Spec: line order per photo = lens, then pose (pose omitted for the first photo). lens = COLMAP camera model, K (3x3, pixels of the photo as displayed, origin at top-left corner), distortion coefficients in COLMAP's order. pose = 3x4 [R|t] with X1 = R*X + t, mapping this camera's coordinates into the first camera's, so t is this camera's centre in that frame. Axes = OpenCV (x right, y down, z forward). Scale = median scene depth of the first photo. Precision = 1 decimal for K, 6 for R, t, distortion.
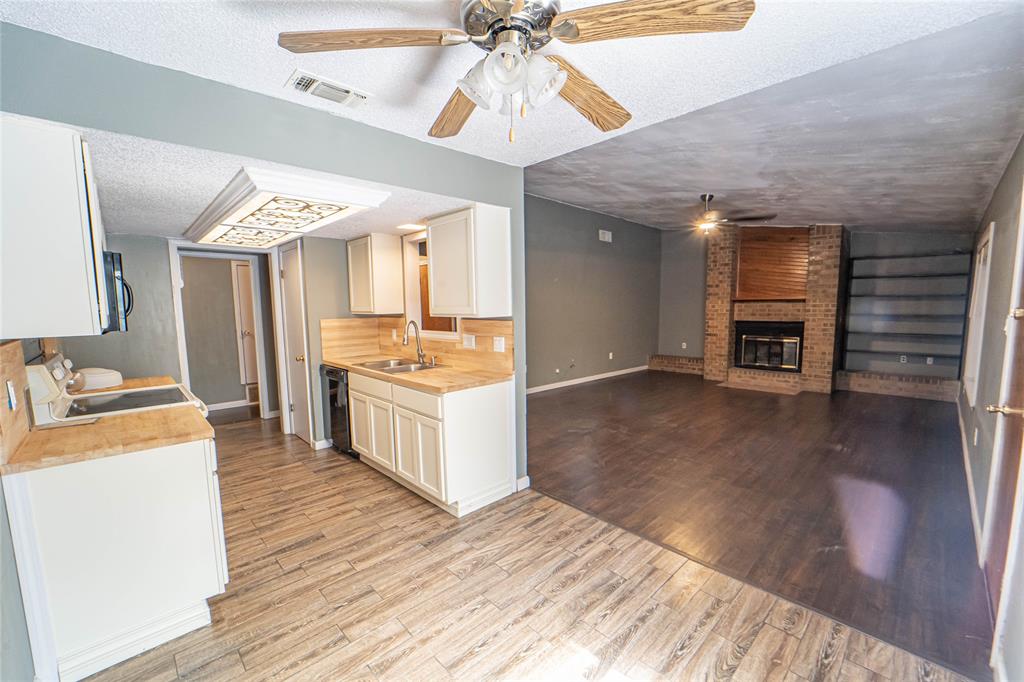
lens RADIAL K [[418.0, 0, 516.6], [0, 418.0, 349.9], [0, 0, 1]] dist [-0.021579, 0.000309]
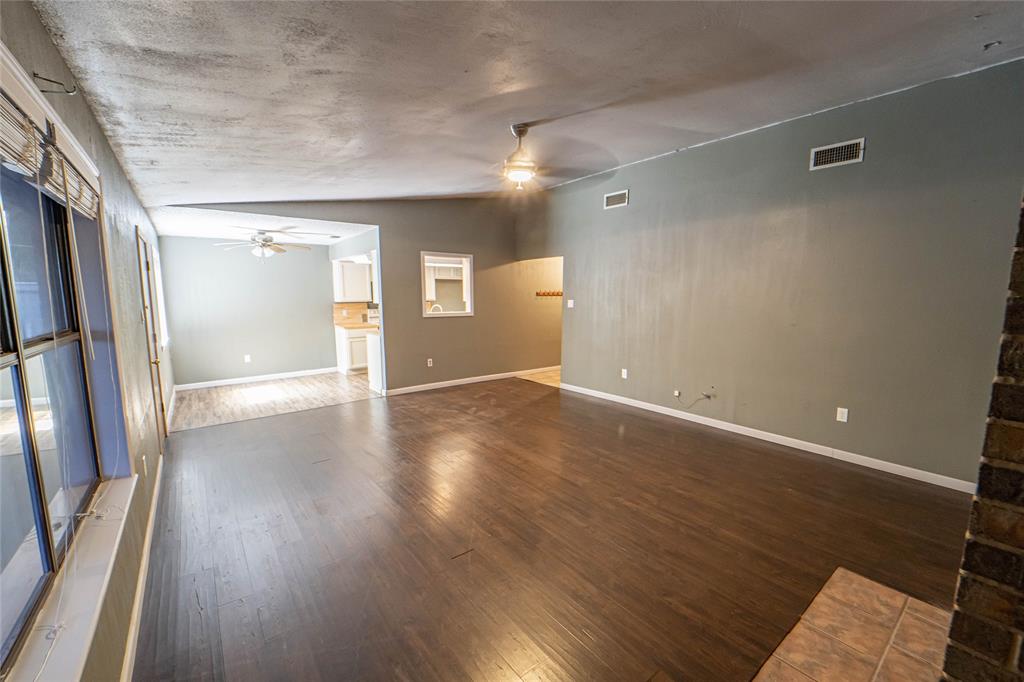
lens RADIAL K [[418.0, 0, 516.6], [0, 418.0, 349.9], [0, 0, 1]] dist [-0.021579, 0.000309]
pose [[-0.103295, 0.142942, -0.984326, 0.858655], [-0.105329, 0.982483, 0.153728, -0.107680], [0.989058, 0.119557, -0.086430, 0.836898]]
